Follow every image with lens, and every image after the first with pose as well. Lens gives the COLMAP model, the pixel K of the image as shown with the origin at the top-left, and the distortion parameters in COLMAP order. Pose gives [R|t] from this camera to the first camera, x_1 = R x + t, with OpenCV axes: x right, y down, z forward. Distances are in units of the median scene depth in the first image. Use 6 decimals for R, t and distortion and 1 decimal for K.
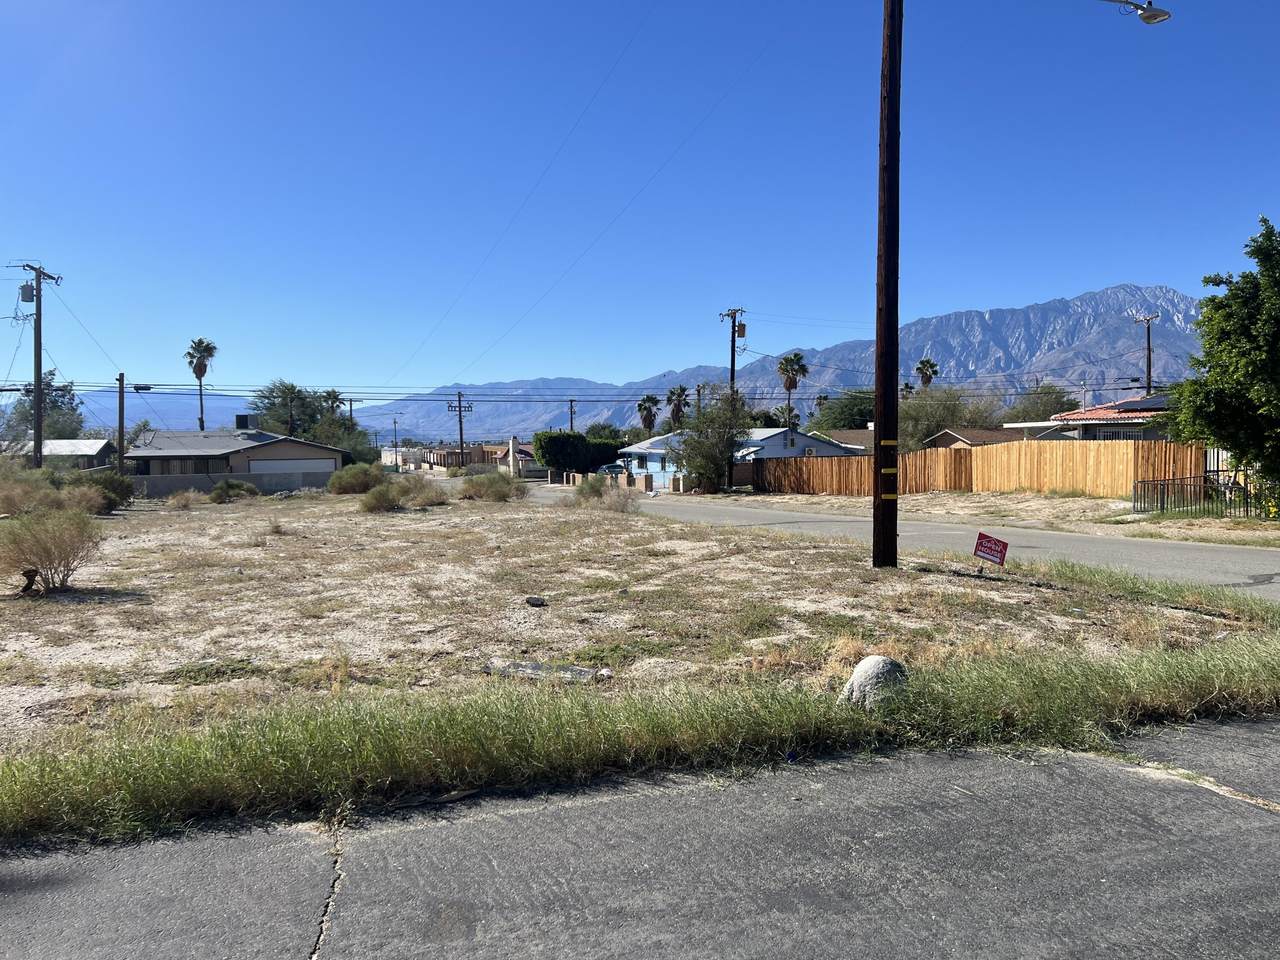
lens RADIAL K [[960.1, 0, 640.0], [0, 960.1, 480.0], [0, 0, 1]] dist [0.095054, -0.111867]
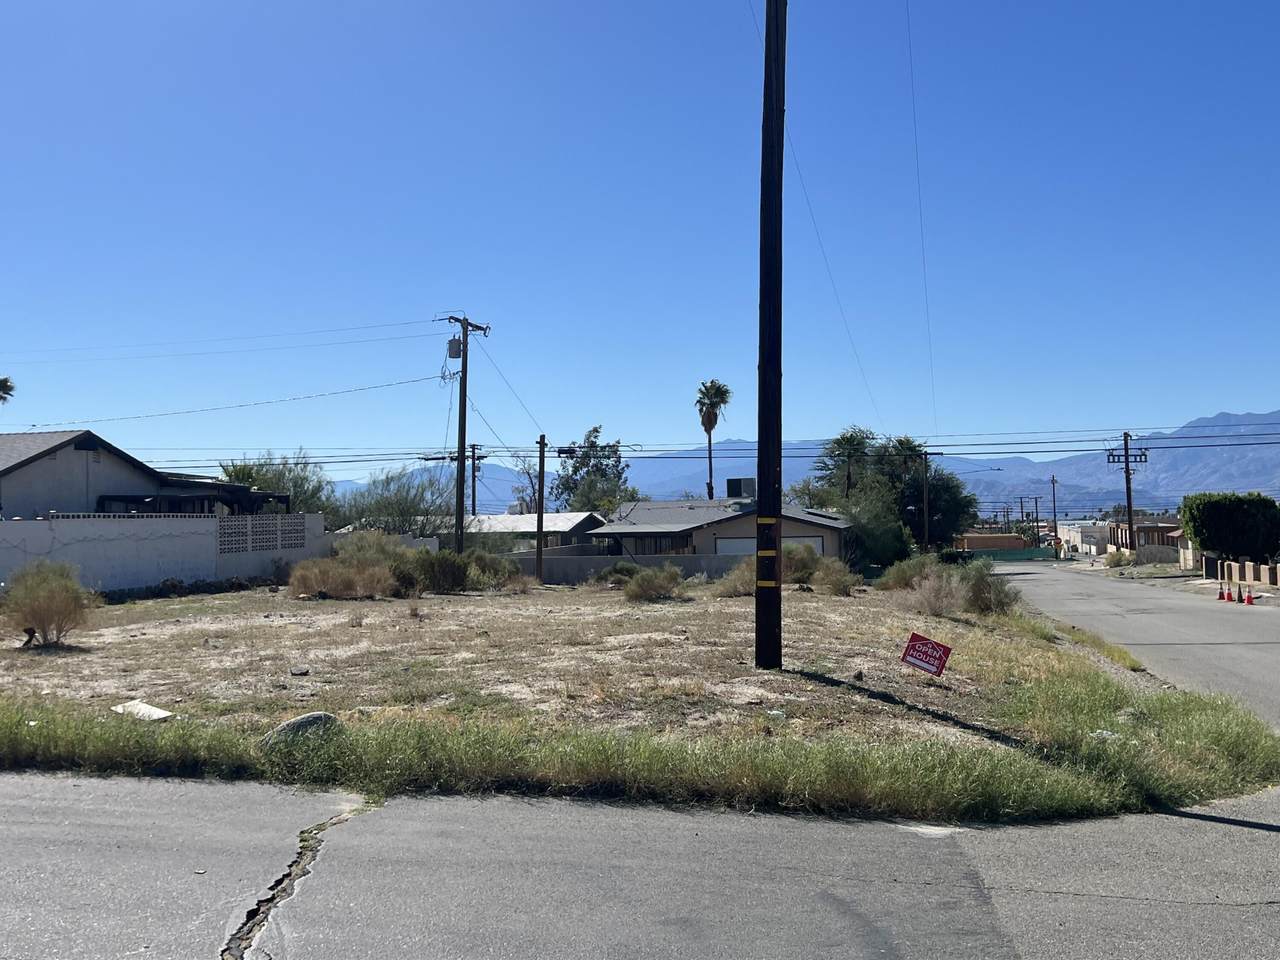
lens RADIAL K [[1492.0, 0, 640.0], [0, 1492.0, 480.0], [0, 0, 1]] dist [0.059128, -0.008299]
pose [[0.848243, -0.017685, -0.529312, 0.174229], [-0.013937, 0.998351, -0.055691, 0.000163], [0.529424, 0.054616, 0.846597, -0.033808]]
